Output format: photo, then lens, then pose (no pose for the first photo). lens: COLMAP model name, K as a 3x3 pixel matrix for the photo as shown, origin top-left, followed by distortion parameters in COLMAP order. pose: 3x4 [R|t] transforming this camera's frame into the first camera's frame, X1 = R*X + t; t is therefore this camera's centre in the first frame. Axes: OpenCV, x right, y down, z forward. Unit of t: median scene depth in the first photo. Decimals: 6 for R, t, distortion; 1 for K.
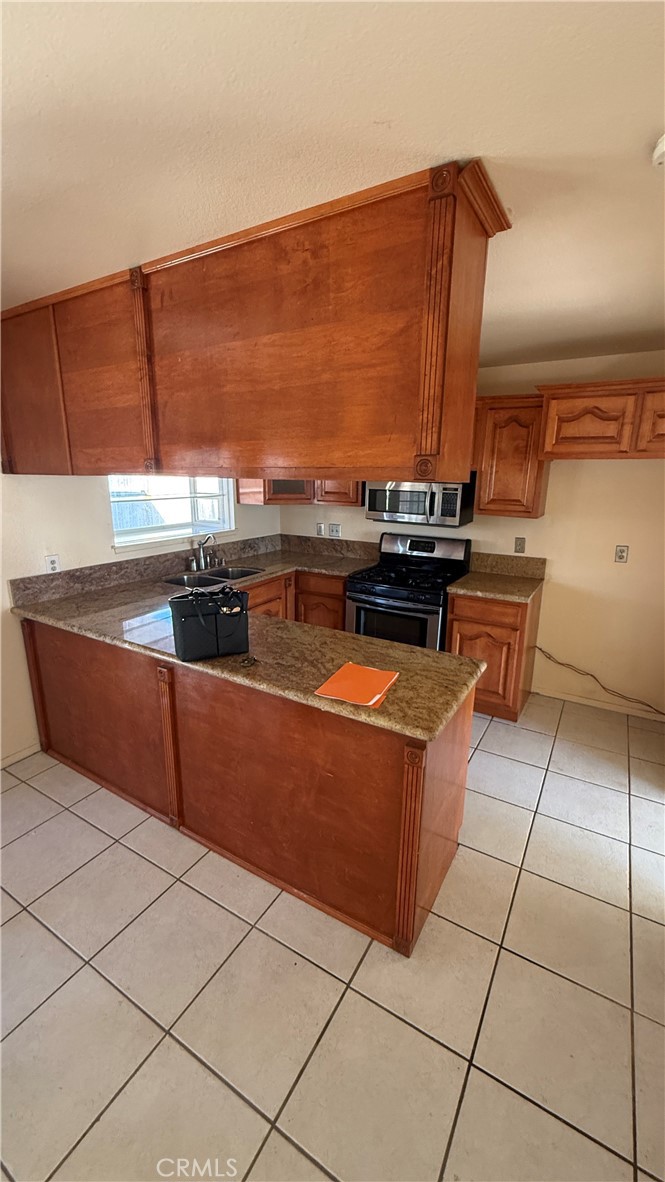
lens RADIAL K [[471.4, 0, 332.5], [0, 471.4, 591.0], [0, 0, 1]] dist [-0.003758, -0.000214]
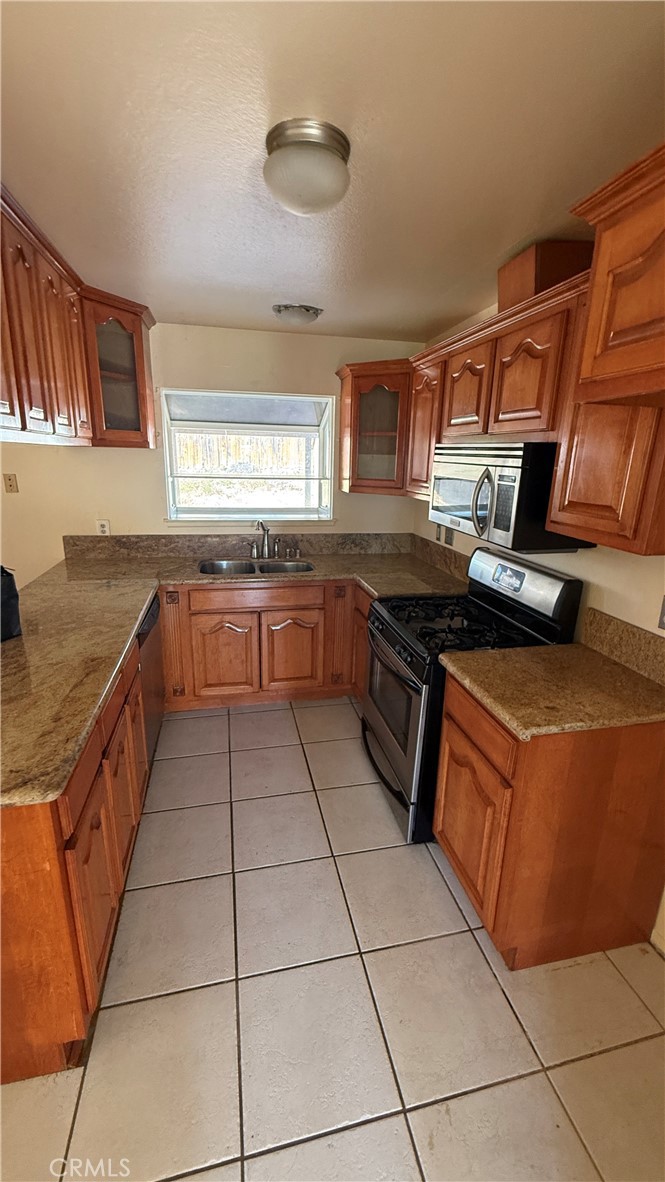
lens RADIAL K [[471.4, 0, 332.5], [0, 471.4, 591.0], [0, 0, 1]] dist [-0.003758, -0.000214]
pose [[0.696028, 0.203588, -0.688547, 0.548403], [-0.197950, 0.976205, 0.088542, -0.108783], [0.690189, 0.074670, 0.719766, 0.536462]]
